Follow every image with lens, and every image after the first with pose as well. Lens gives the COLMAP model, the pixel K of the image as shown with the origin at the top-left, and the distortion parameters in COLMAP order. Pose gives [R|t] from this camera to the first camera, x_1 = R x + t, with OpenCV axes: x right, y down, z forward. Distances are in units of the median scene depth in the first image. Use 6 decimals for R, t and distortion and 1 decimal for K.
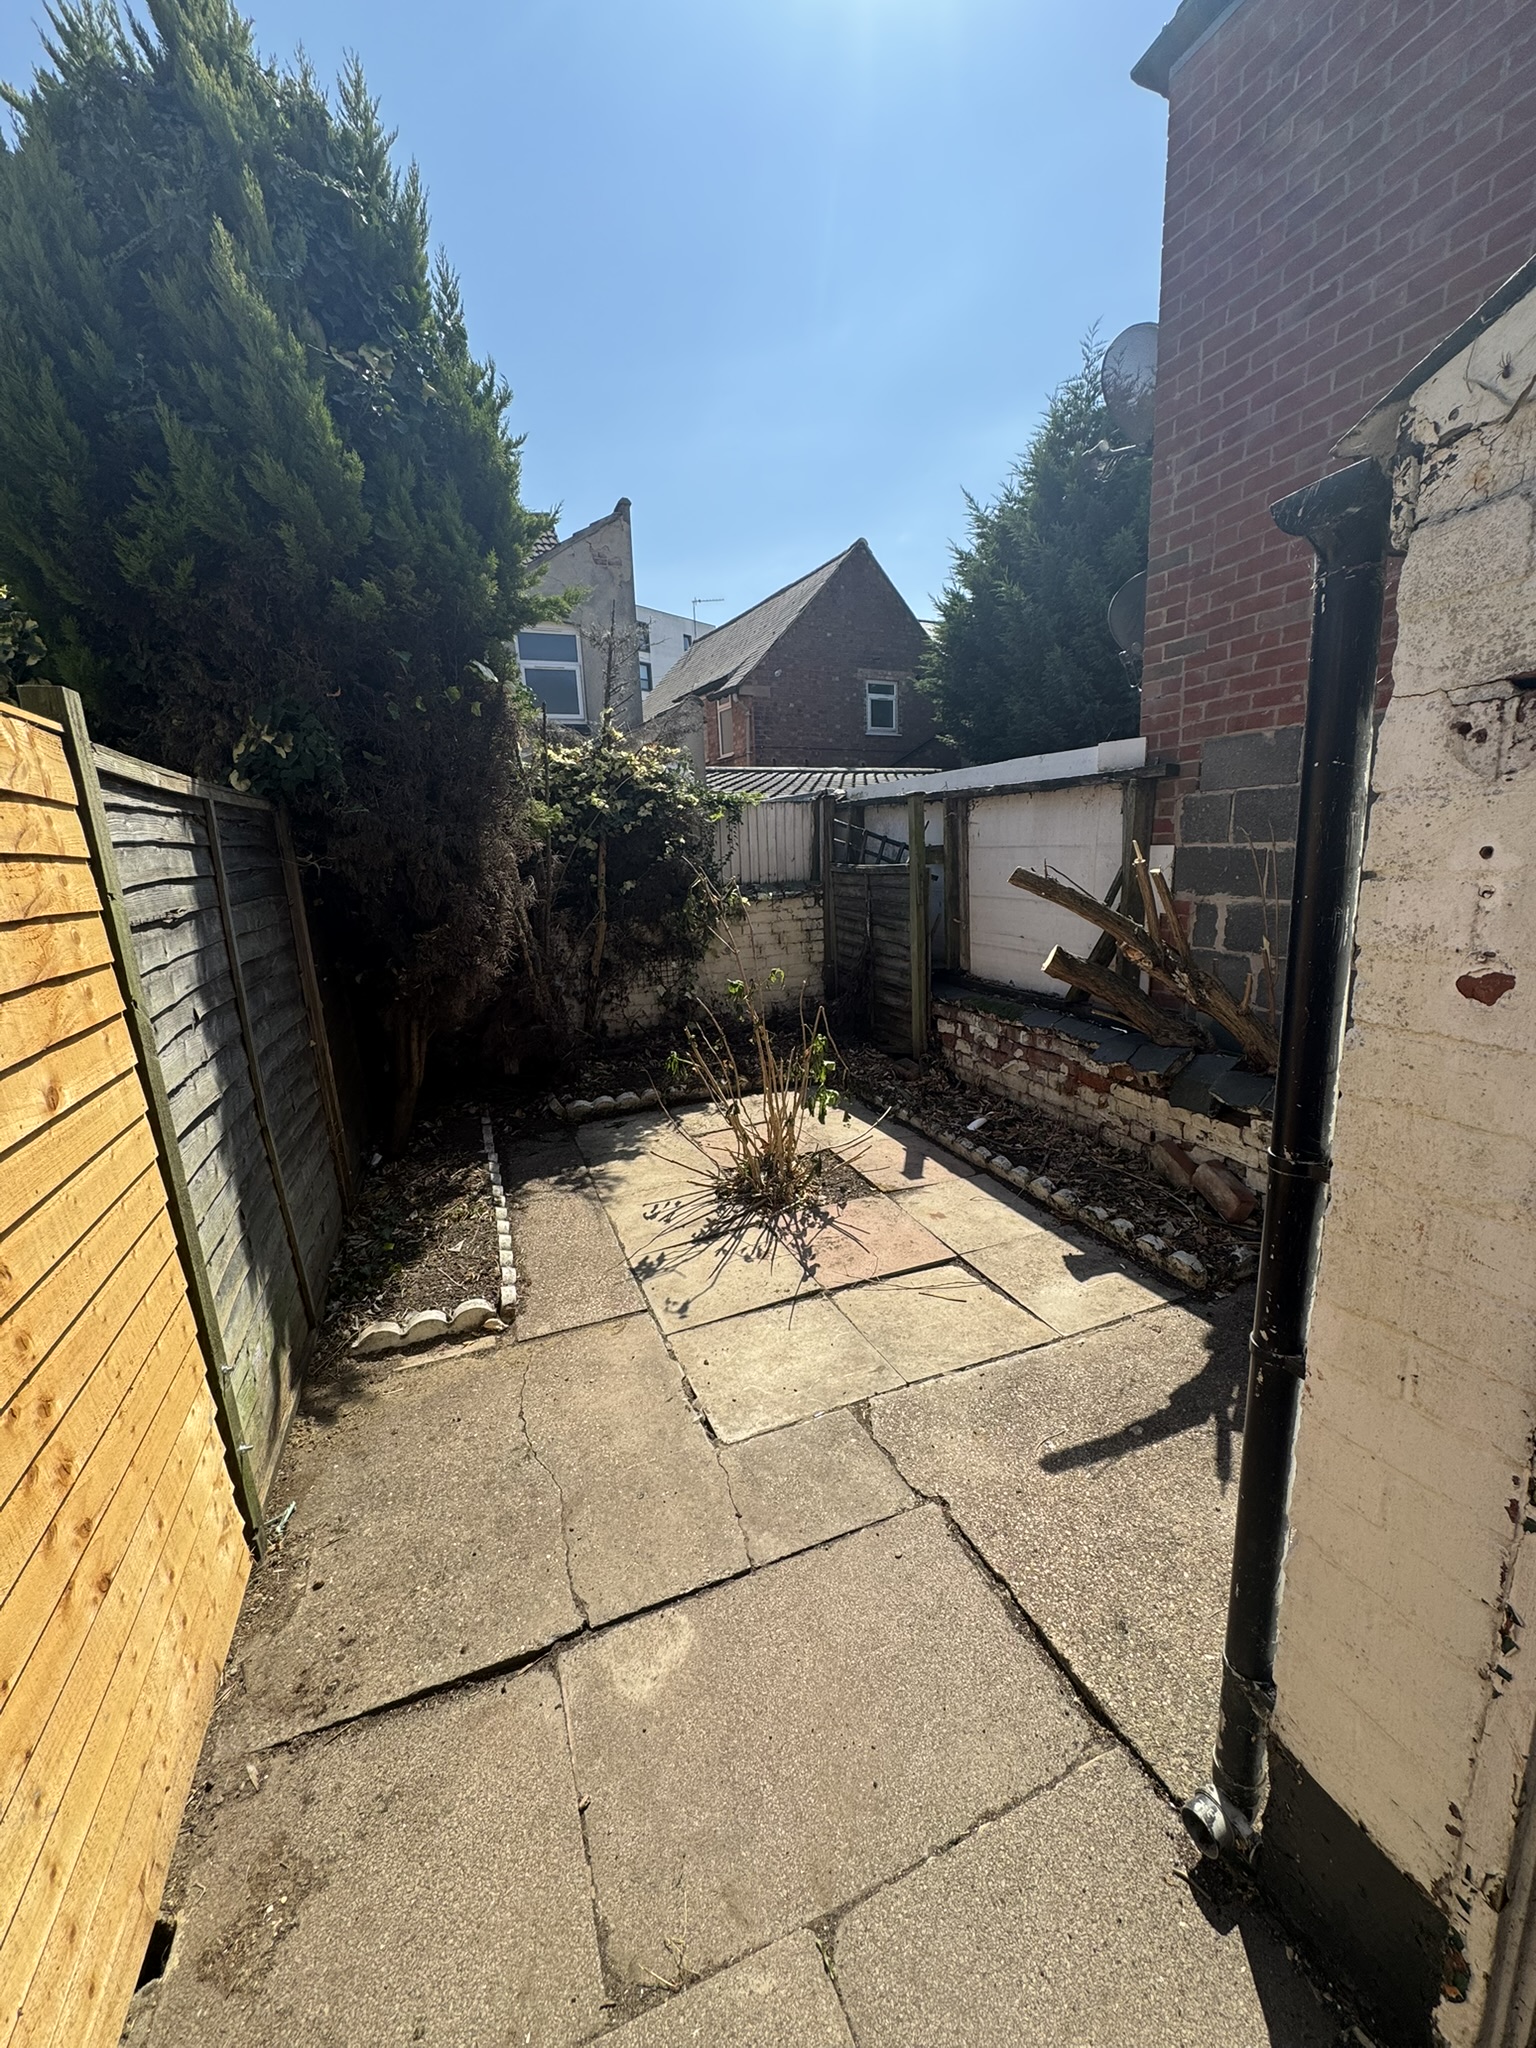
lens RADIAL K [[818.3, 0, 778.4], [0, 818.3, 1024.2], [0, 0, 1]] dist [-0.002076, 0.000507]
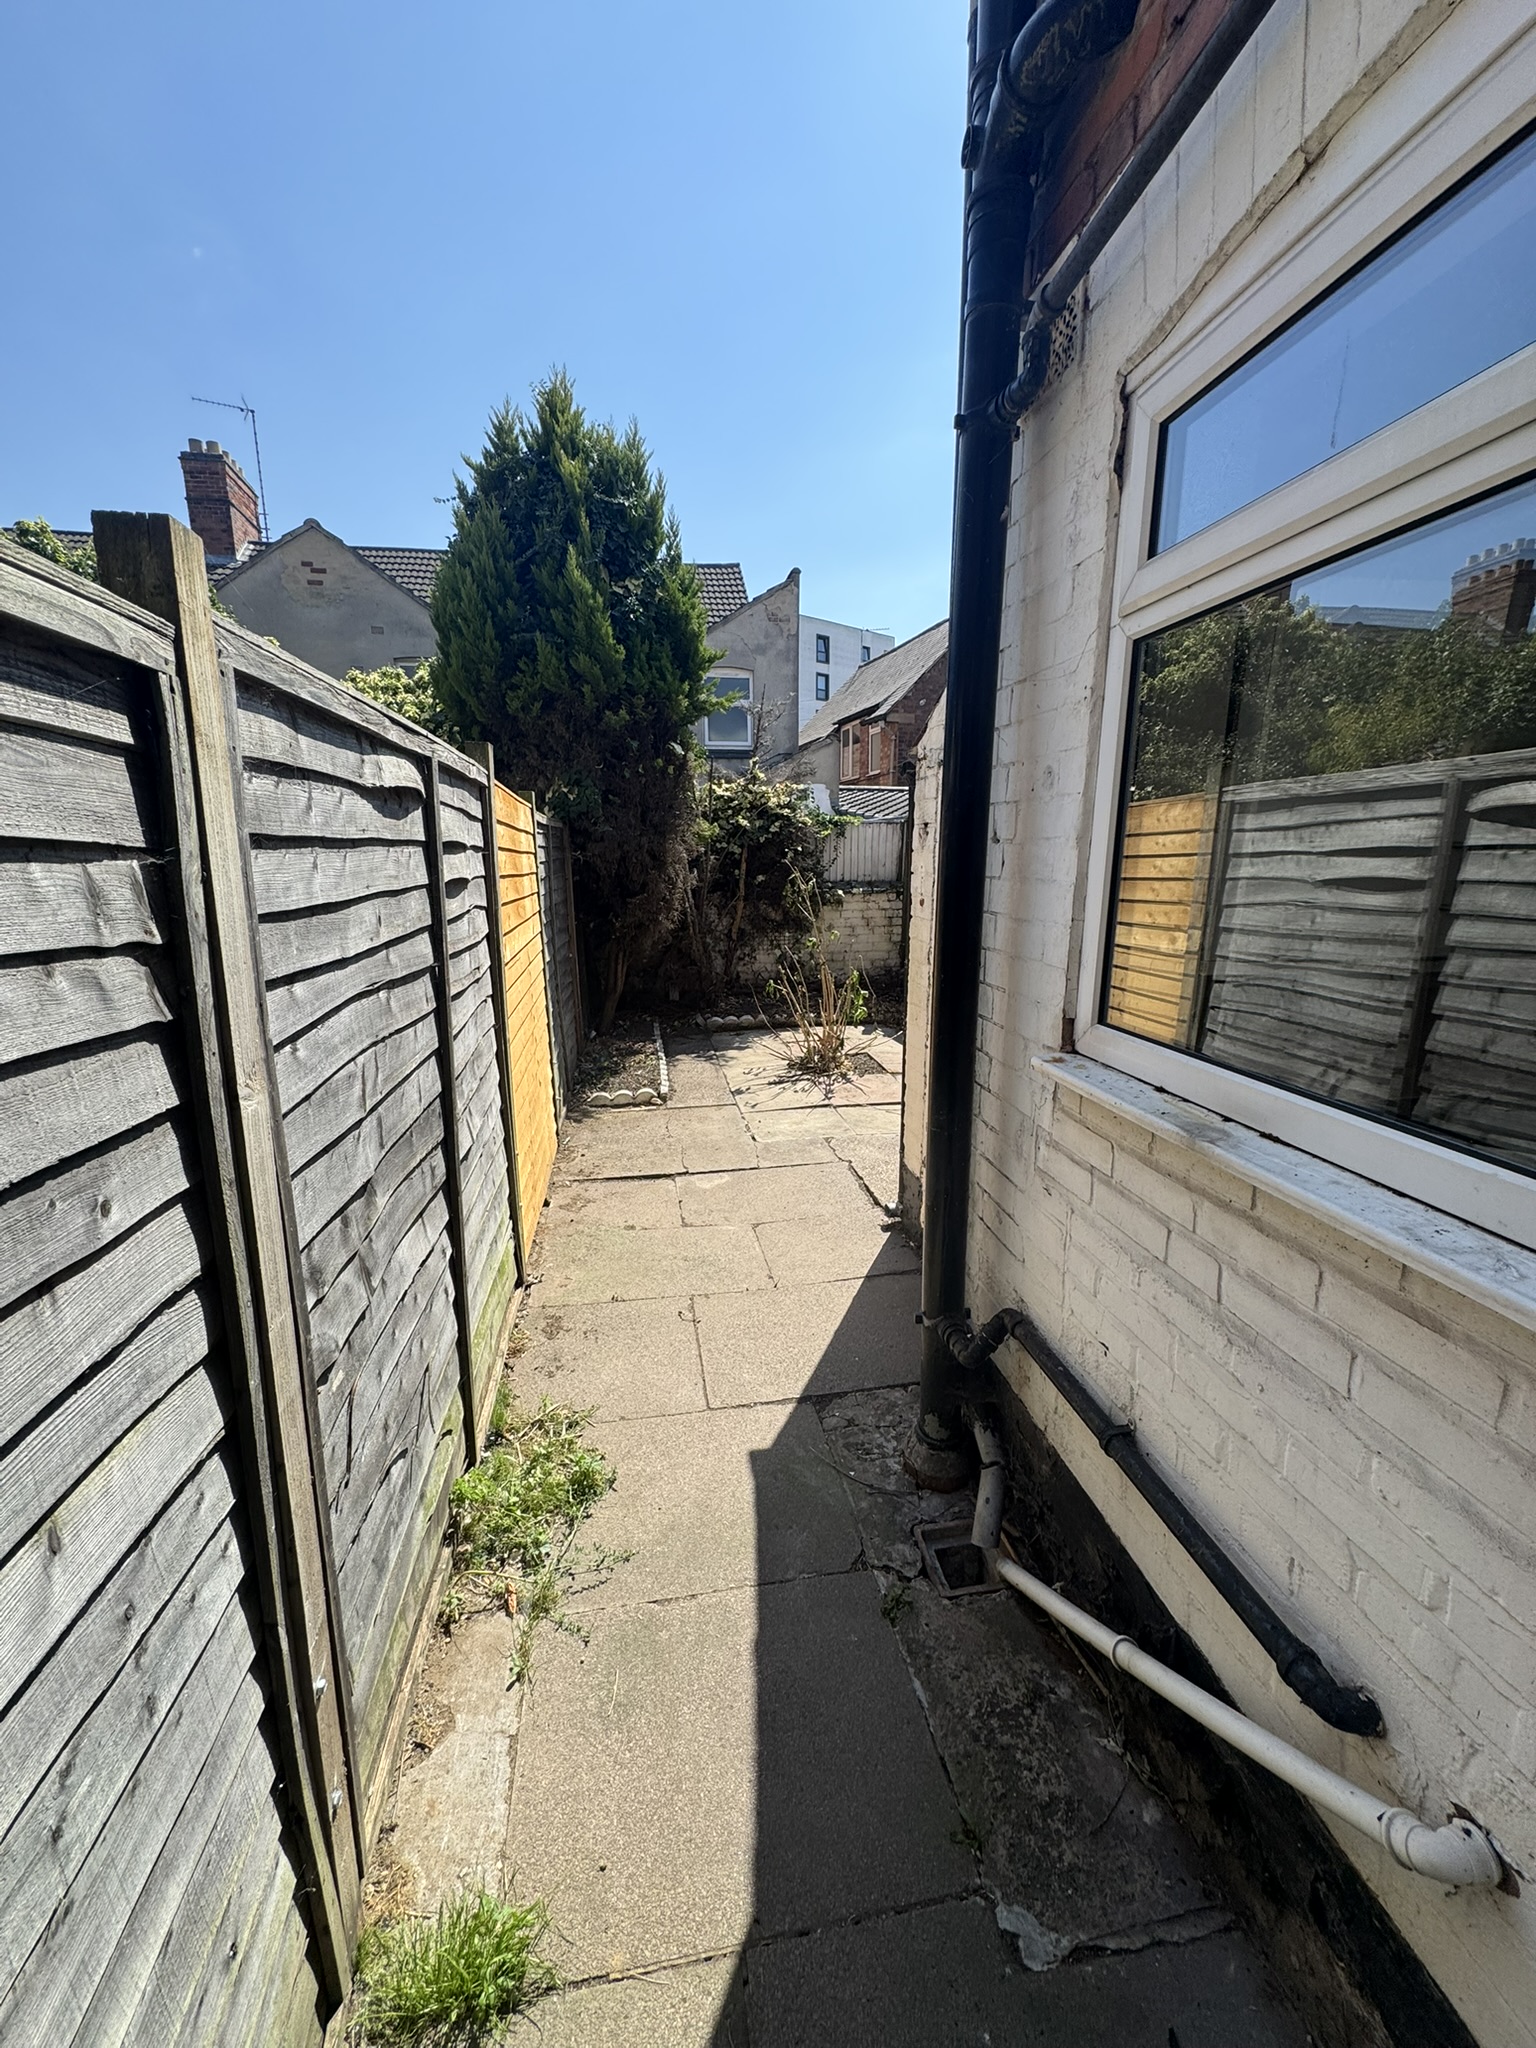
lens RADIAL K [[818.3, 0, 778.4], [0, 818.3, 1024.2], [0, 0, 1]] dist [-0.002076, 0.000507]
pose [[0.979056, 0.075151, -0.189214, 0.219752], [-0.075893, 0.997110, 0.003330, 0.125862], [0.188917, 0.011100, 0.981930, -0.646228]]
